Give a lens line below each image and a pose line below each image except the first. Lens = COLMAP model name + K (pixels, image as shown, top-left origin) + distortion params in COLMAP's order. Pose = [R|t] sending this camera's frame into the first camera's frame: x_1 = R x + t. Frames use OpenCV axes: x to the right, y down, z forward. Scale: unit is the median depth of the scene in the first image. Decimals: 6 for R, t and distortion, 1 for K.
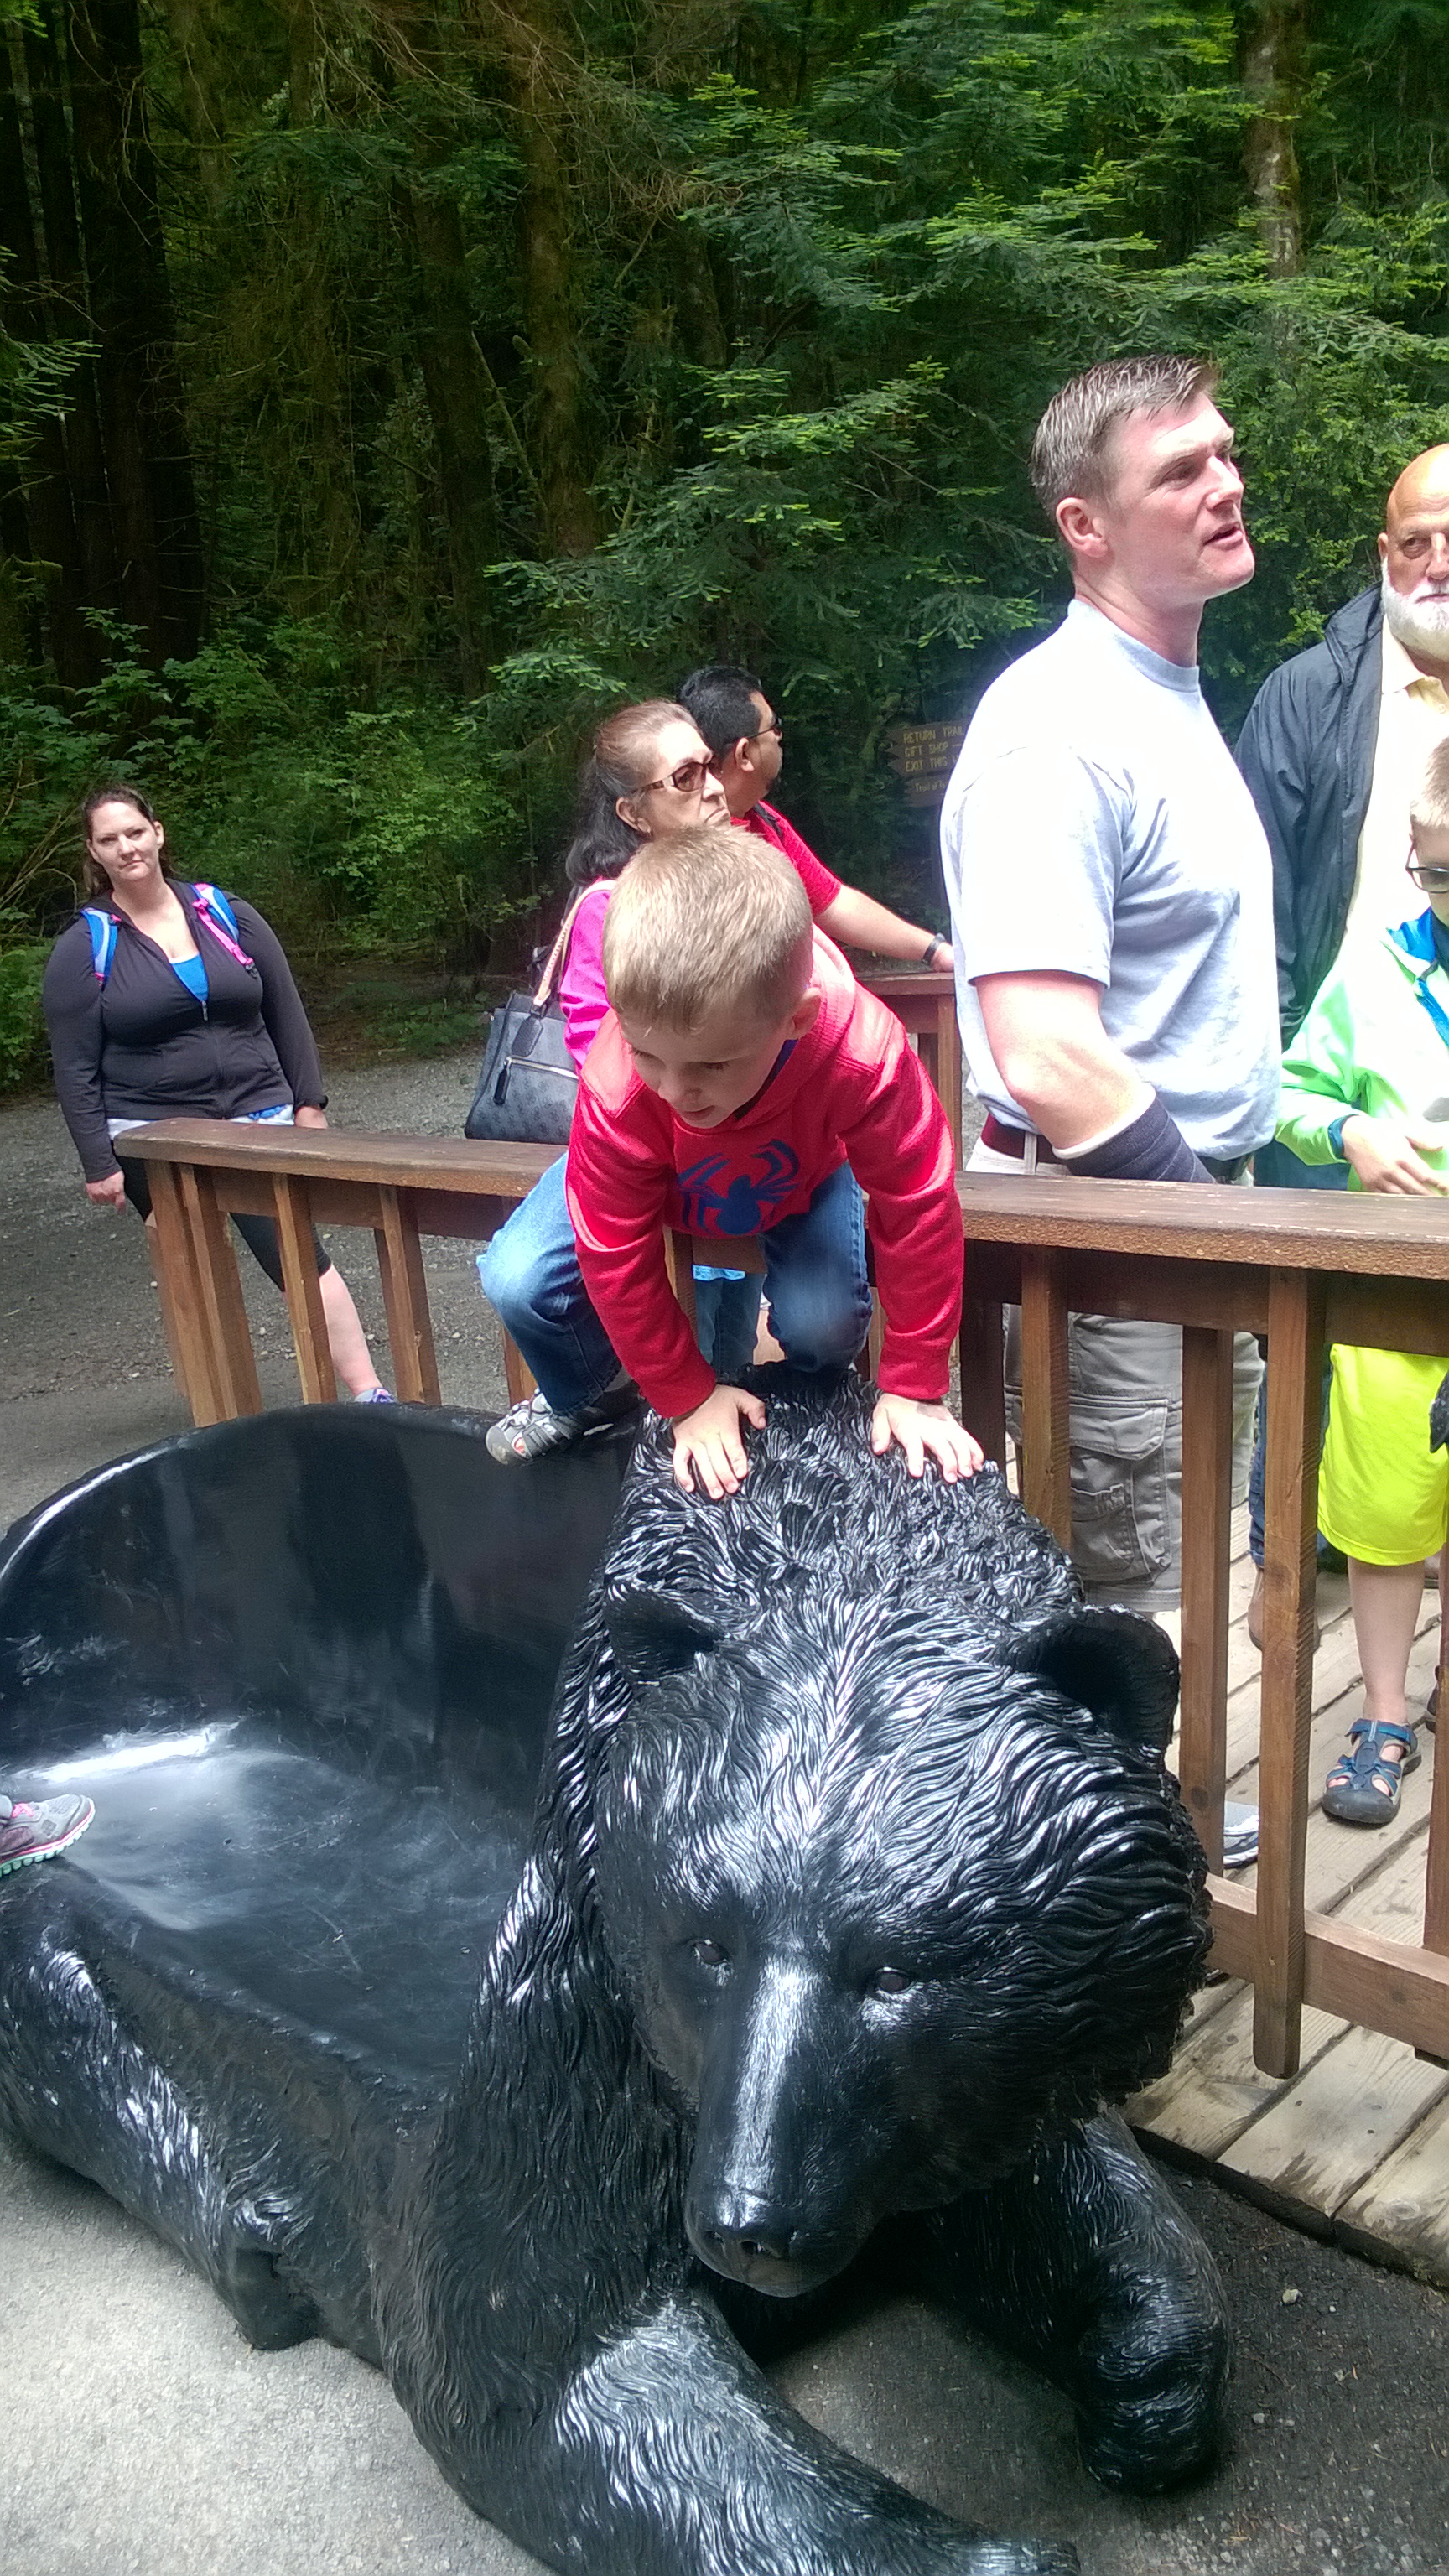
lens RADIAL K [[1954.4, 0, 724.5], [0, 1954.4, 1288.0], [0, 0, 1]] dist [0.049448, -0.149106]
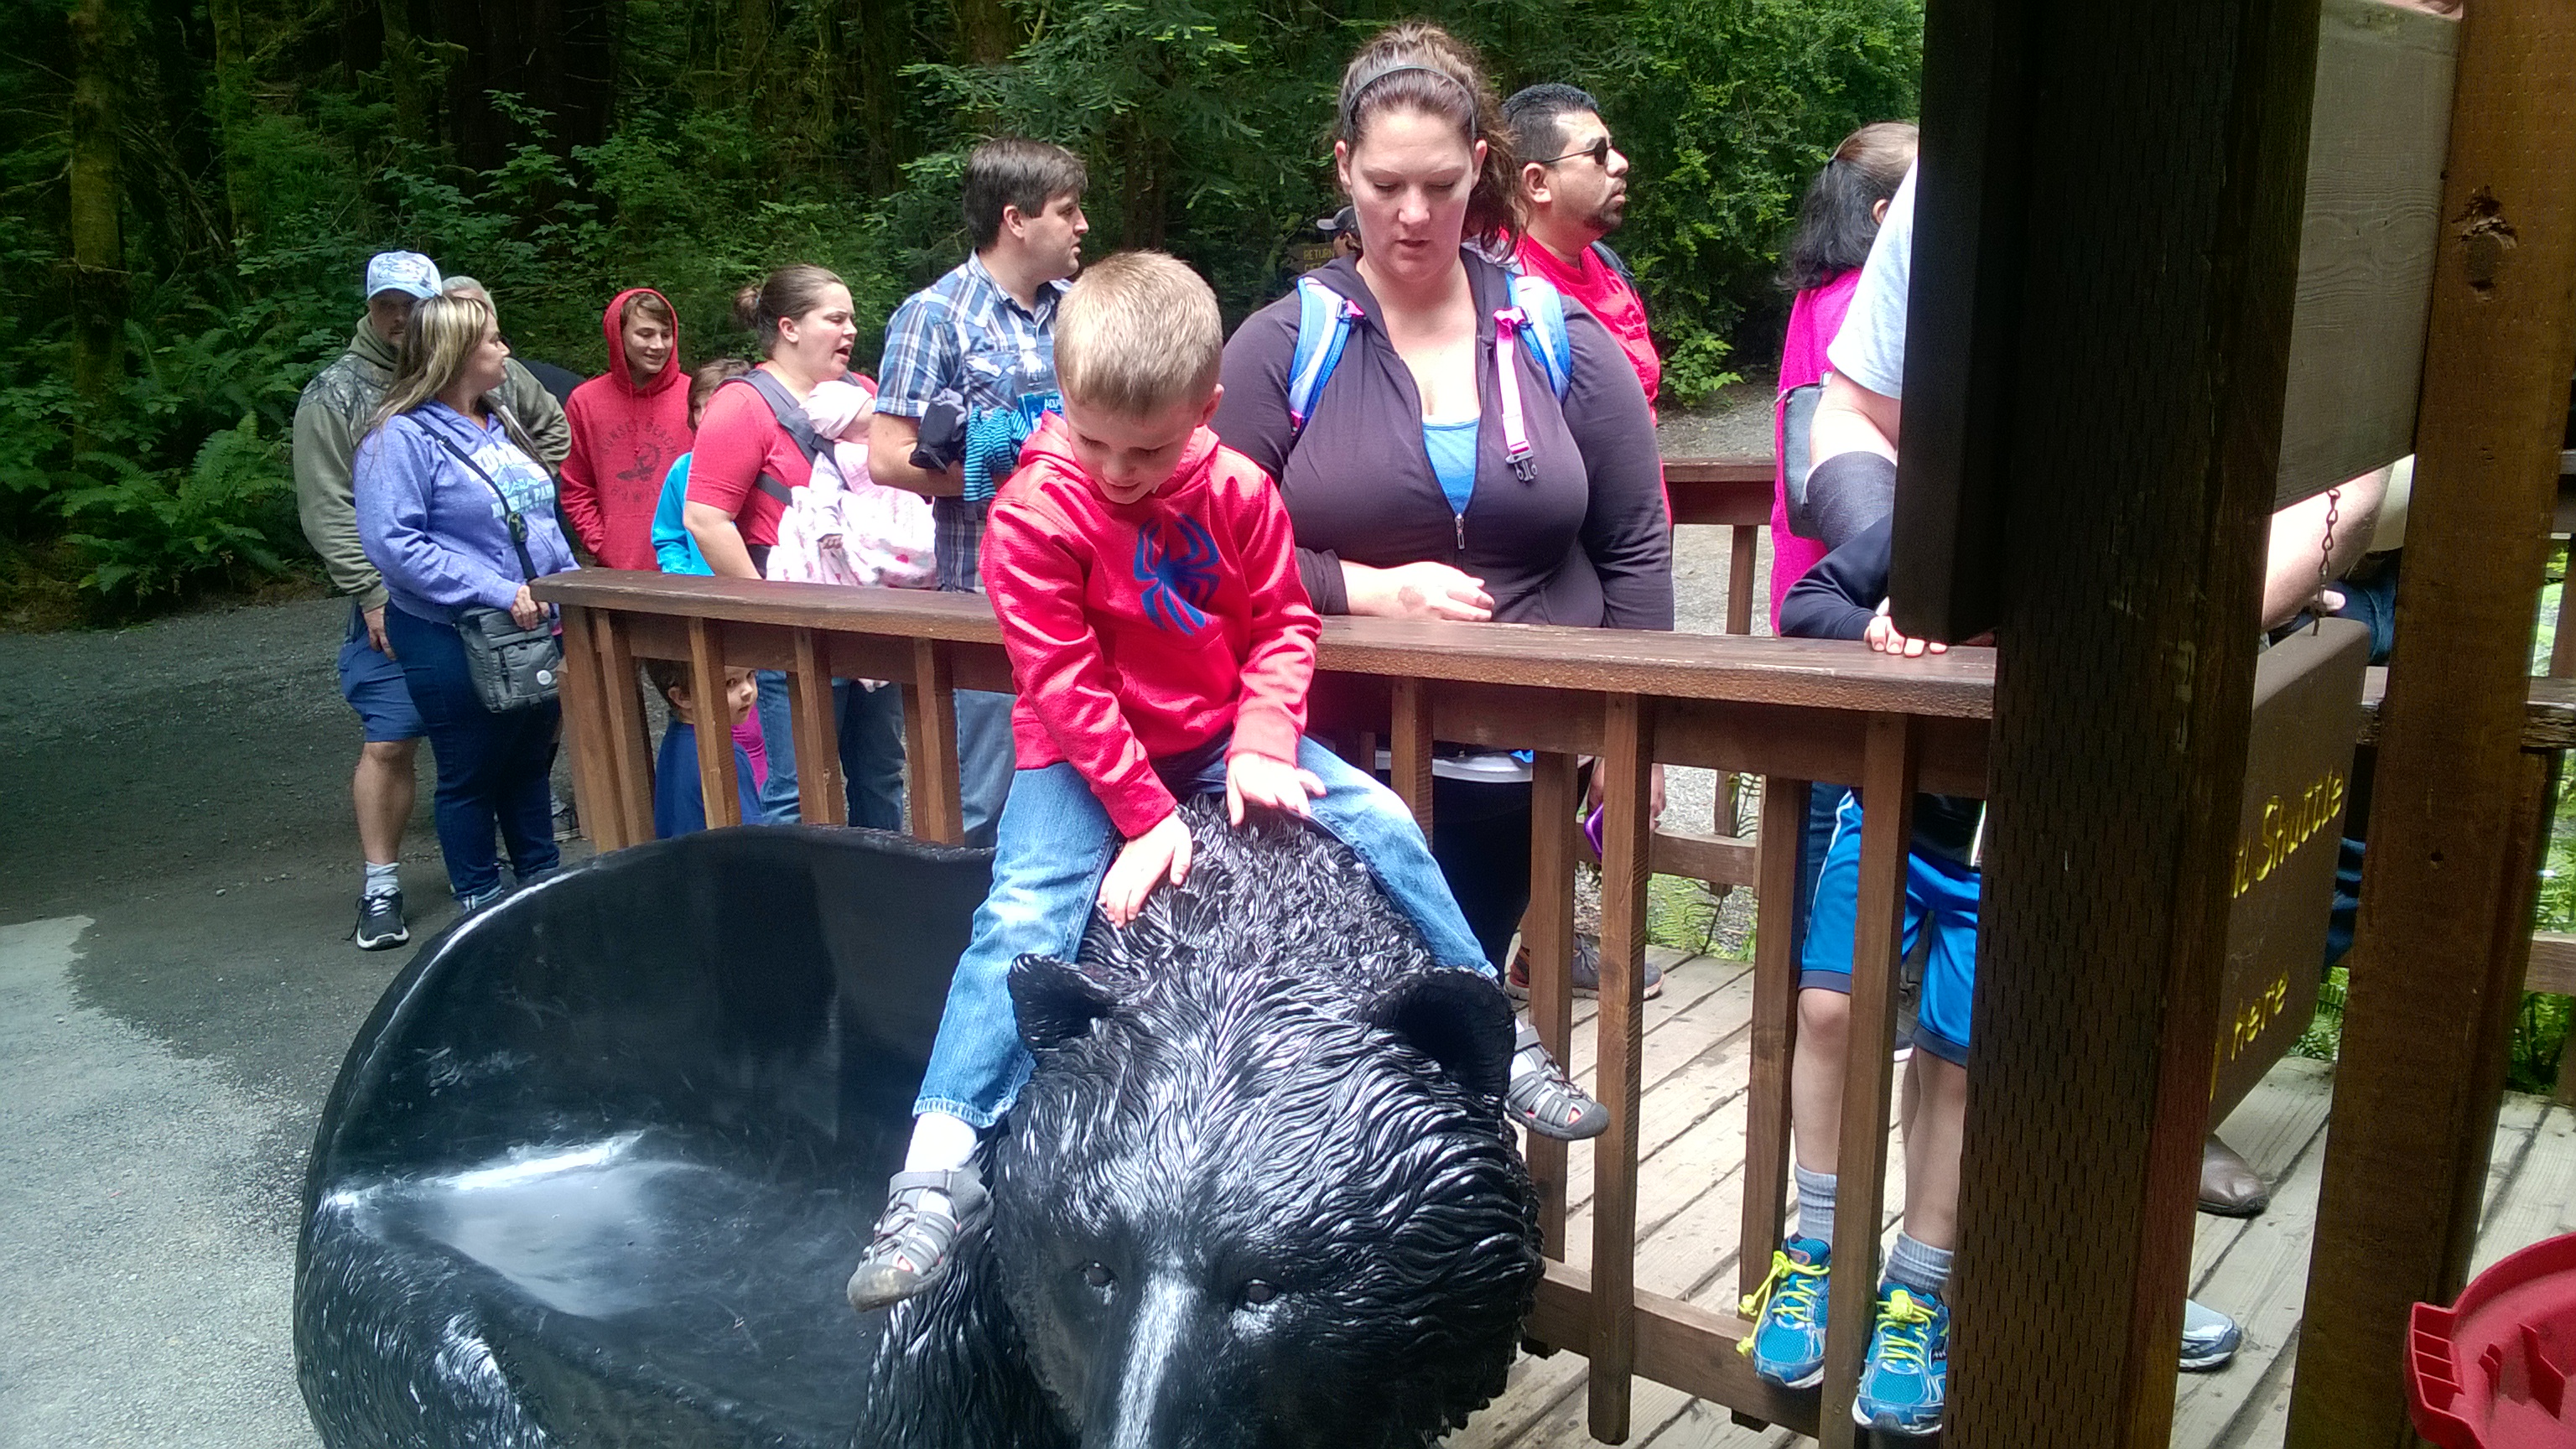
lens RADIAL K [[1954.4, 0, 1286.7], [0, 1954.4, 696.4], [0, 0, 1]] dist [0.049448, -0.149106]
pose [[0.995938, 0.025245, 0.086426, -0.004514], [-0.020657, 0.998350, -0.053581, 0.056167], [-0.087636, 0.051578, 0.994816, -0.115431]]
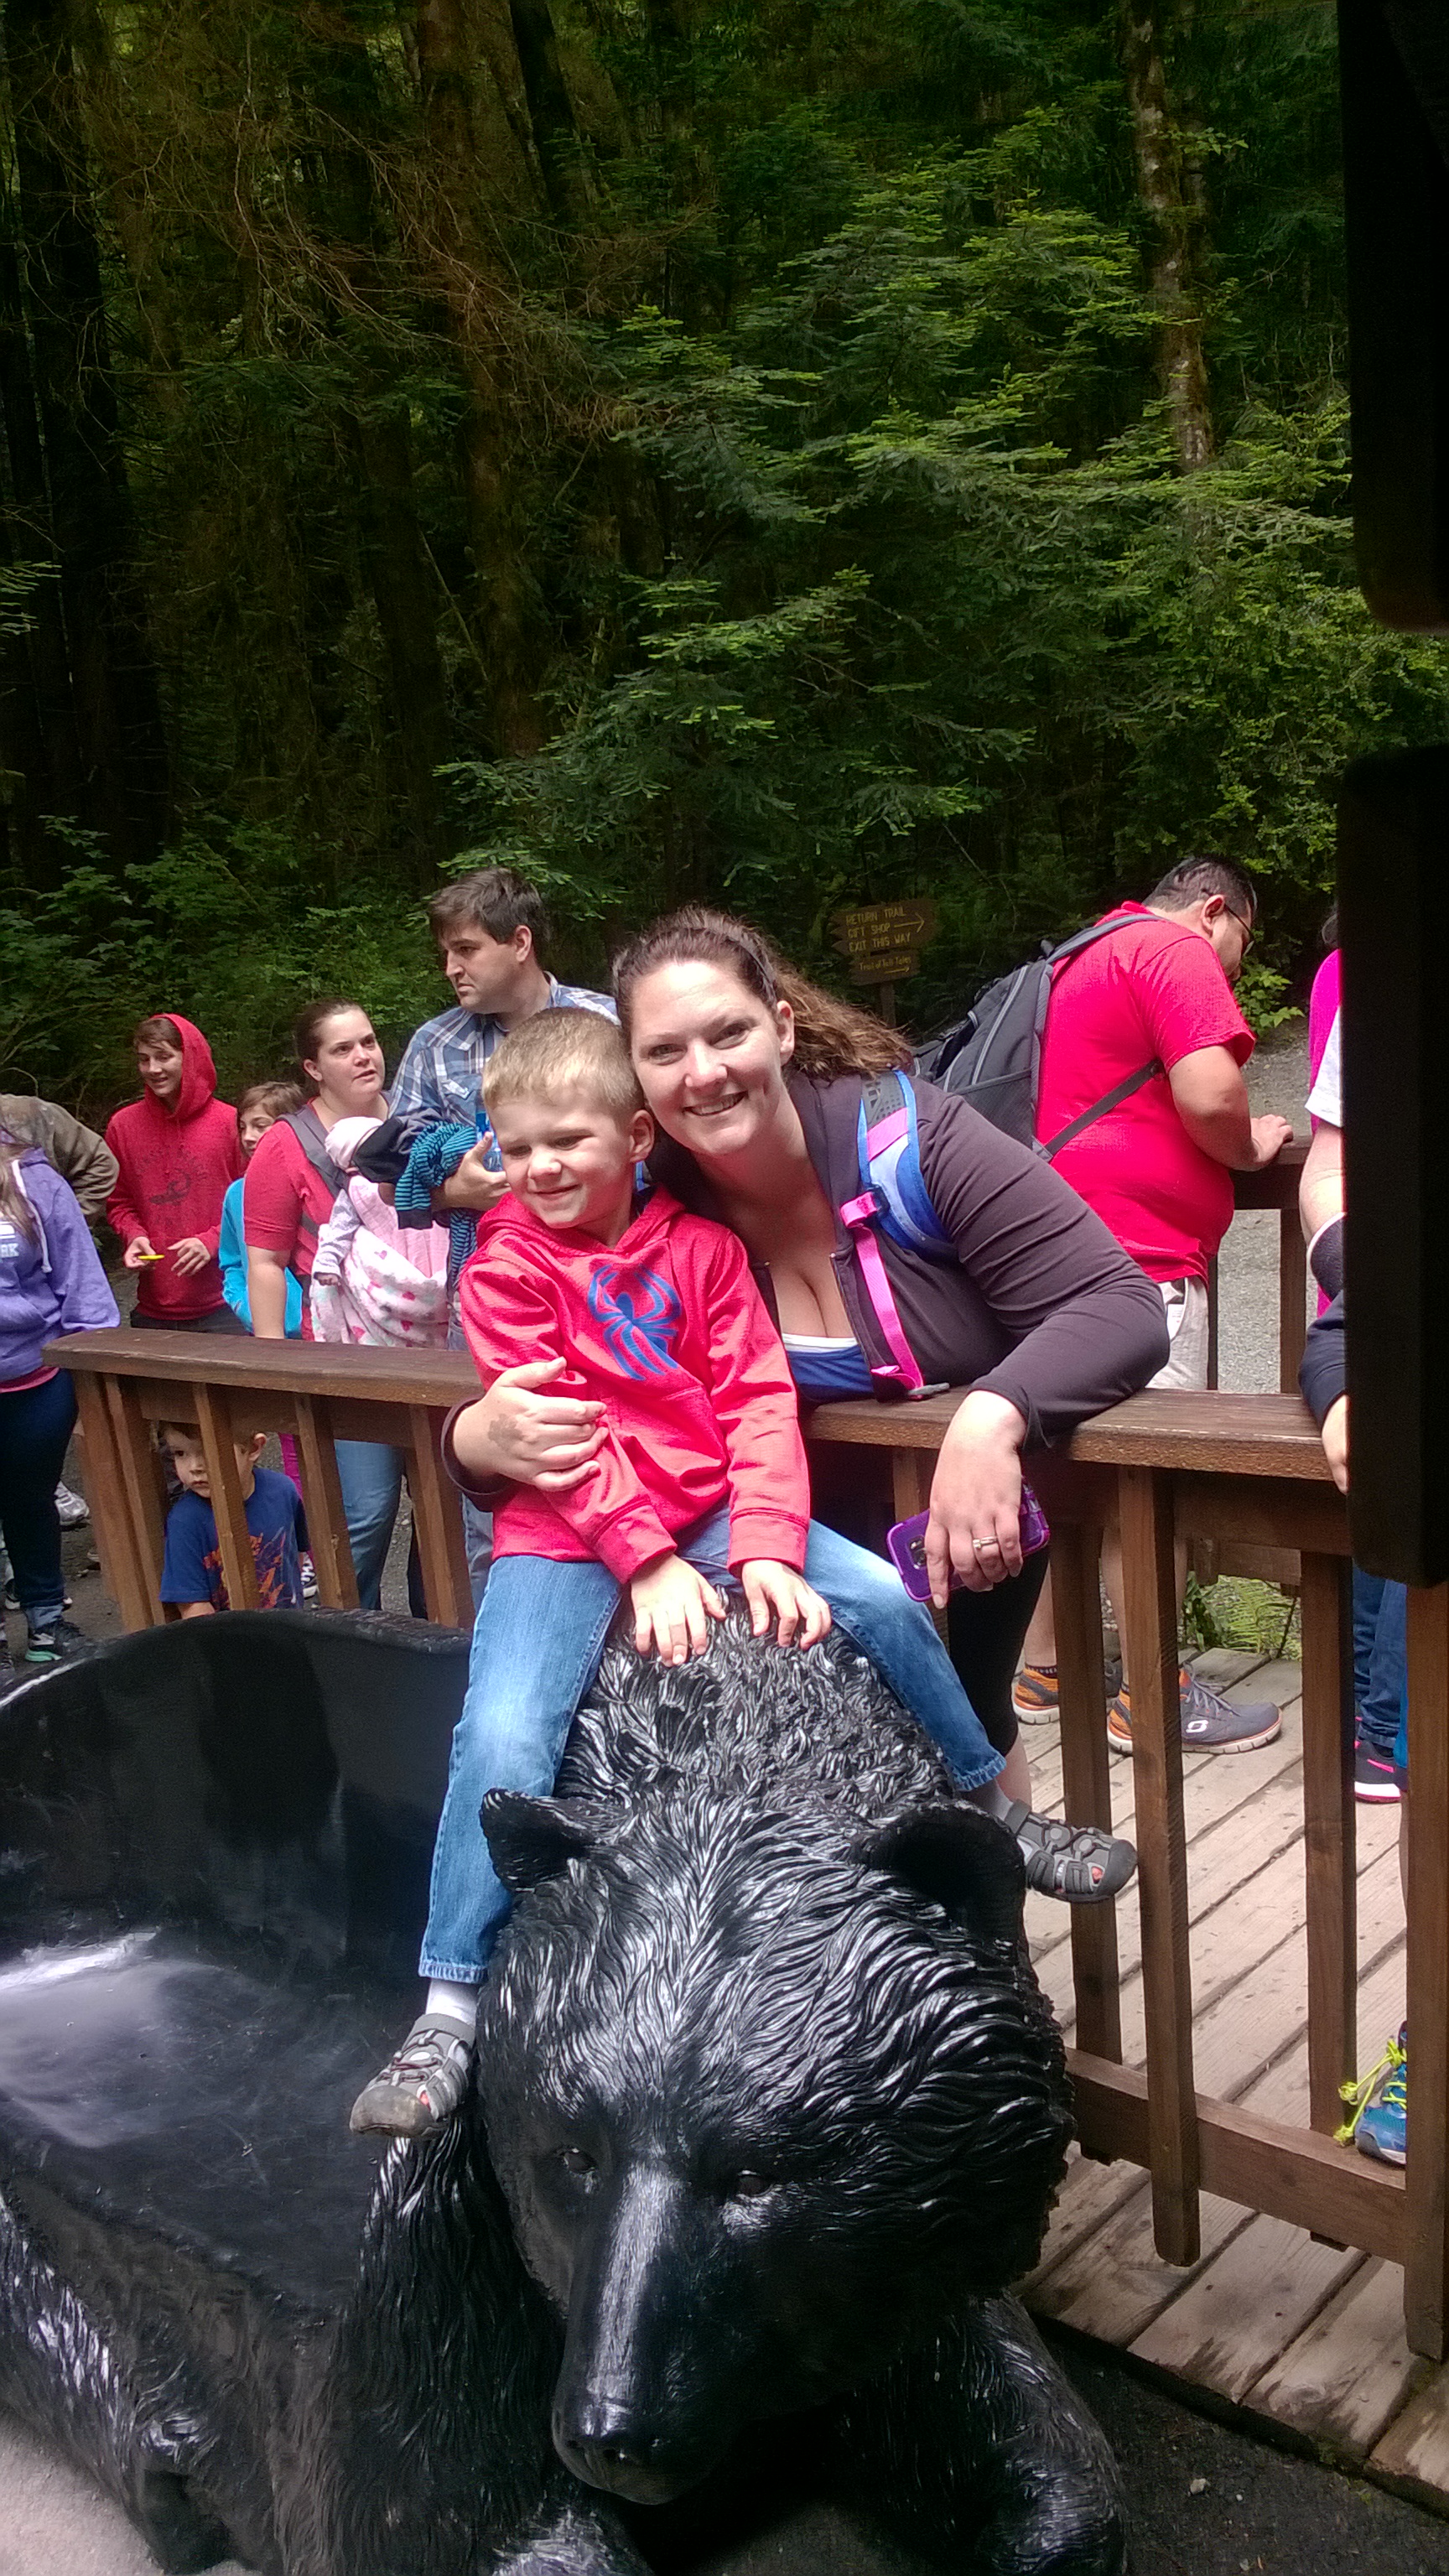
lens RADIAL K [[1948.0, 0, 724.5], [0, 1948.0, 1288.0], [0, 0, 1]] dist [0.051342, -0.141950]
pose [[0.999520, -0.027535, 0.014227, 0.056088], [0.028638, 0.996033, -0.084255, -0.021492], [-0.011850, 0.084622, 0.996343, -0.045339]]
